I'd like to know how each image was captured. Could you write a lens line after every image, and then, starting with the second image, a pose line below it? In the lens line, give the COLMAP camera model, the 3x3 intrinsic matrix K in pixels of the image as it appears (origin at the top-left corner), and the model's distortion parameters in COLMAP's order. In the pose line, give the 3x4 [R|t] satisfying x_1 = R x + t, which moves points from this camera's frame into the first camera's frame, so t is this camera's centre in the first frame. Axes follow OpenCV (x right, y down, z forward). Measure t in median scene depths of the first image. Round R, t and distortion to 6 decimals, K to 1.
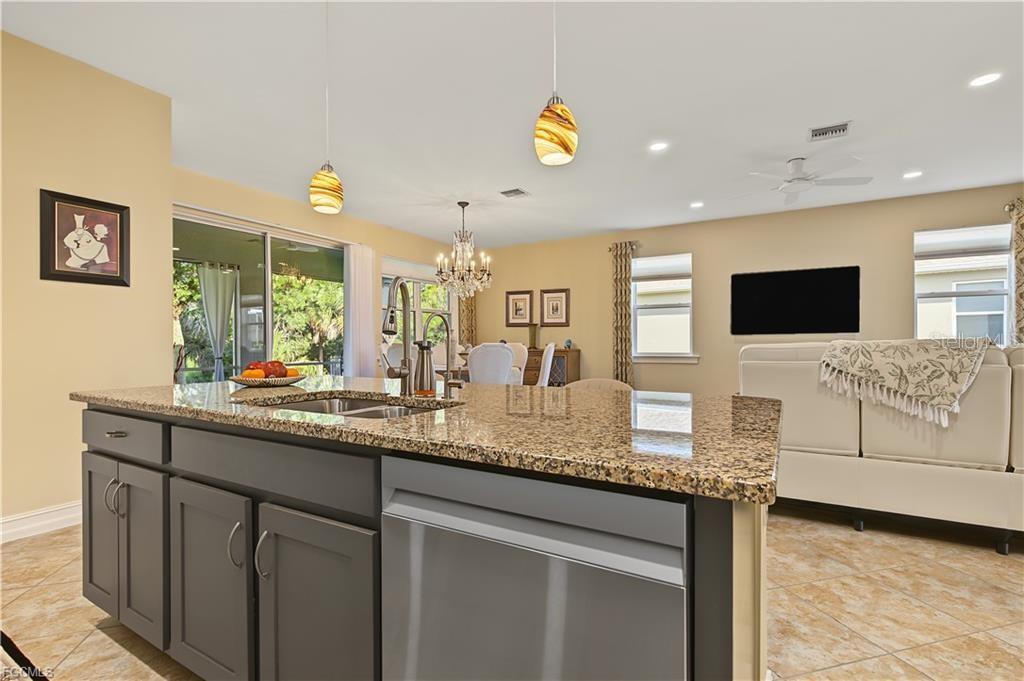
lens RADIAL K [[470.7, 0, 516.4], [0, 470.7, 339.3], [0, 0, 1]] dist [-0.000347, 0.000058]
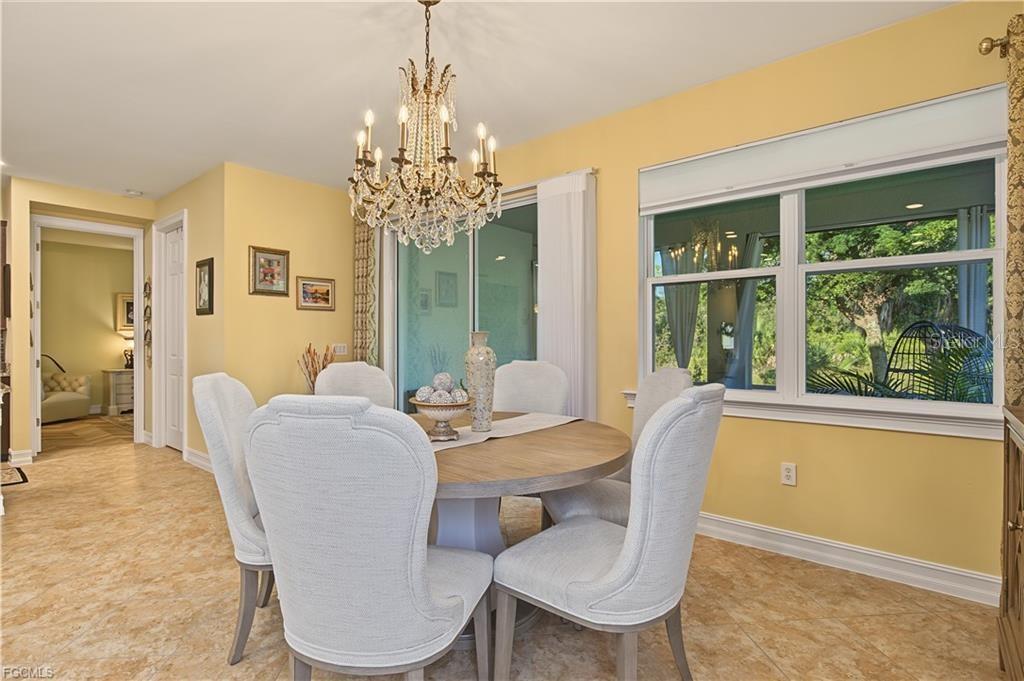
lens RADIAL K [[502.8, 0, 517.4], [0, 502.8, 341.1], [0, 0, 1]] dist [-0.003753, -0.000751]
pose [[-0.171763, 0.005110, -0.985125, 0.239464], [0.007936, 0.999961, 0.003803, -0.013987], [0.985106, -0.007165, -0.171797, 1.025297]]
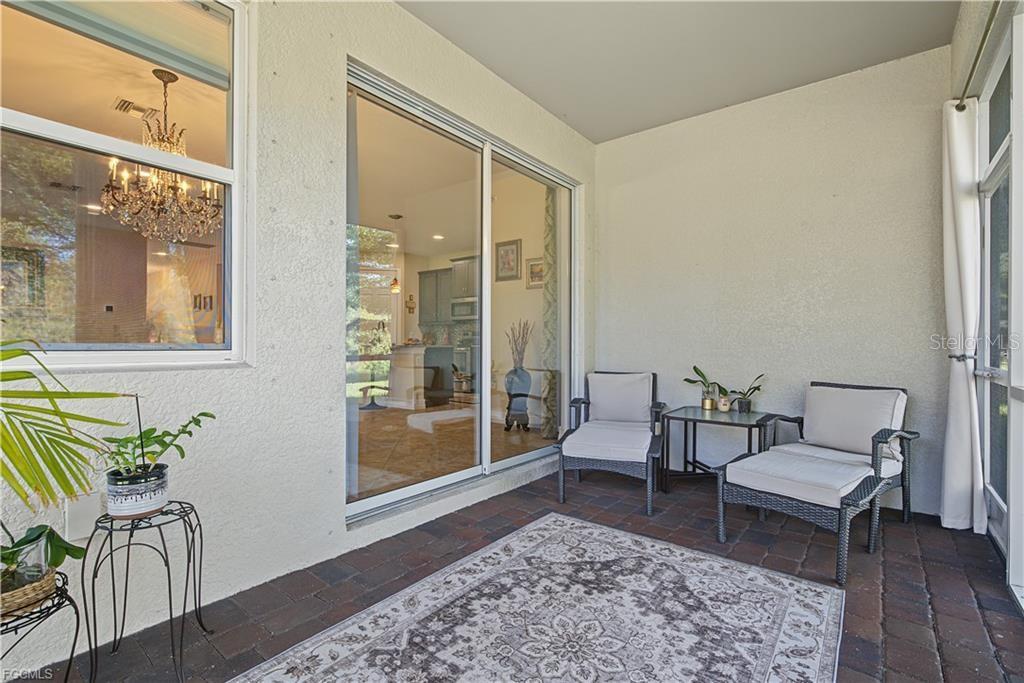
lens RADIAL K [[470.7, 0, 516.4], [0, 470.7, 340.3], [0, 0, 1]] dist [-0.000347, 0.000058]
pose [[-0.990812, 0.007093, 0.135063, -0.553537], [0.004778, 0.999836, -0.017459, 0.041291], [-0.135165, -0.016653, -0.990683, 1.365786]]
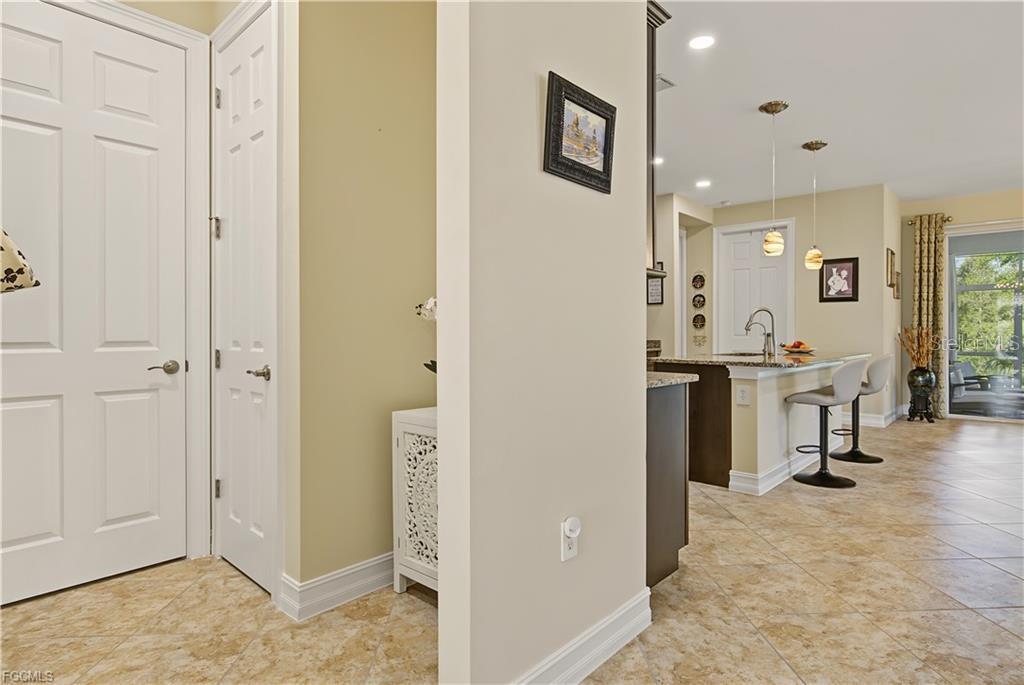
lens RADIAL K [[545.1, 0, 527.6], [0, 545.1, 335.4], [0, 0, 1]] dist [-0.001378, -0.000168]
pose [[-0.209534, 0.012082, -0.977727, 0.708822], [0.006169, 0.999920, 0.011035, -0.005586], [0.977782, -0.003719, -0.209592, 0.093413]]
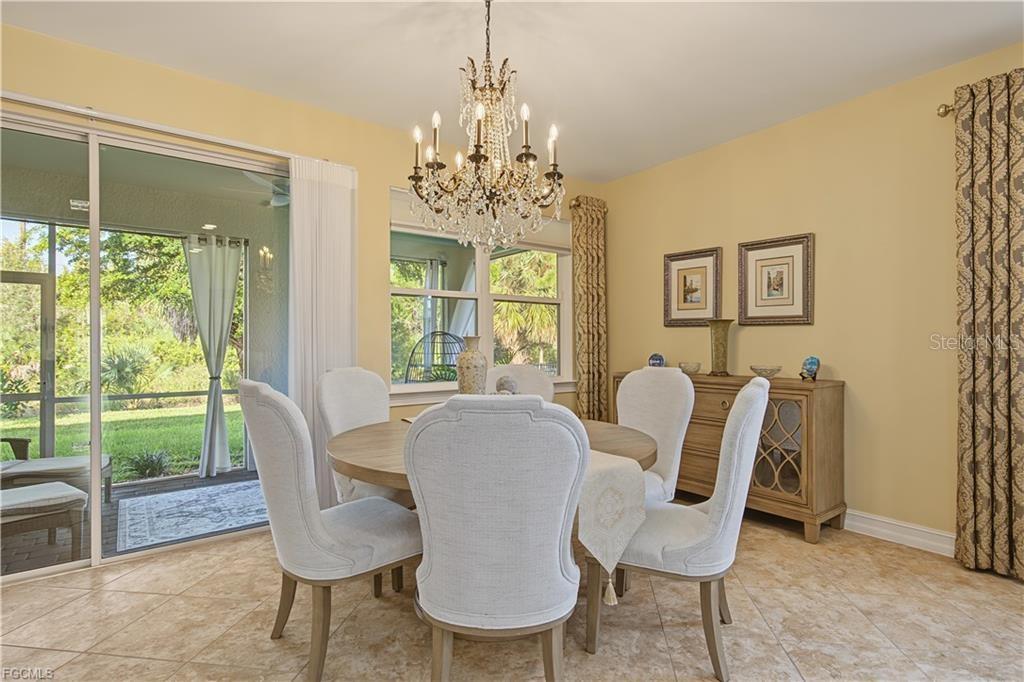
lens RADIAL K [[502.8, 0, 517.4], [0, 502.8, 341.6], [0, 0, 1]] dist [-0.003753, -0.000751]
pose [[0.921709, 0.001461, -0.387880, 0.052413], [-0.000132, 0.999994, 0.003453, -0.016743], [0.387882, -0.003131, 0.921704, 0.588945]]
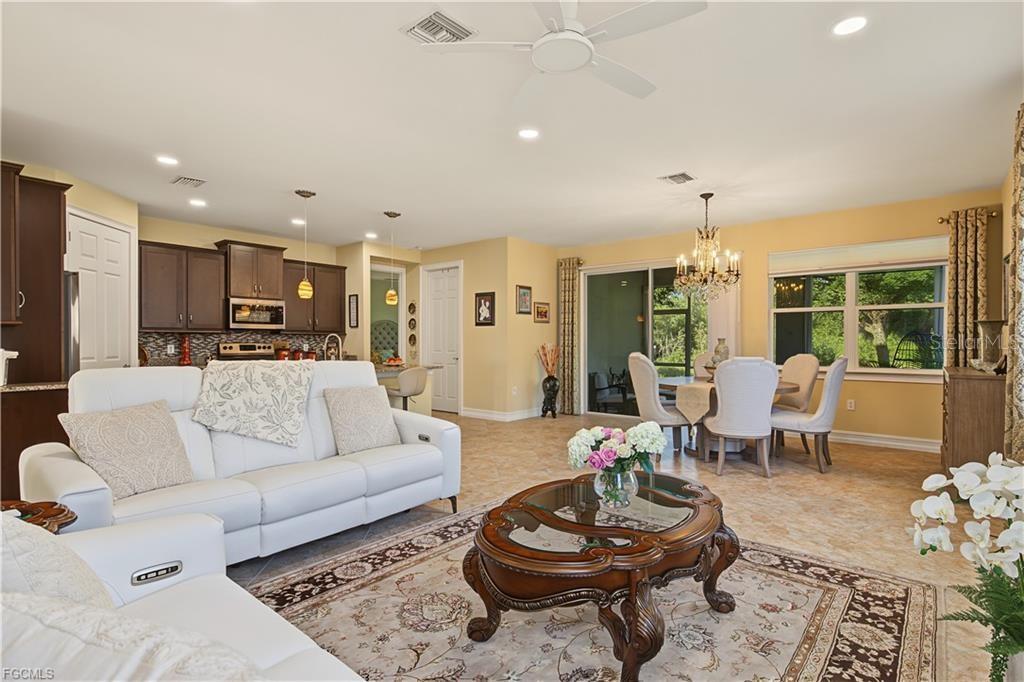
lens RADIAL K [[502.8, 0, 517.4], [0, 502.8, 341.6], [0, 0, 1]] dist [-0.003753, -0.000751]
pose [[-0.164076, 0.004731, -0.986436, 0.784716], [0.006310, 0.999973, 0.003746, -0.019271], [0.986427, -0.005610, -0.164102, 0.726278]]
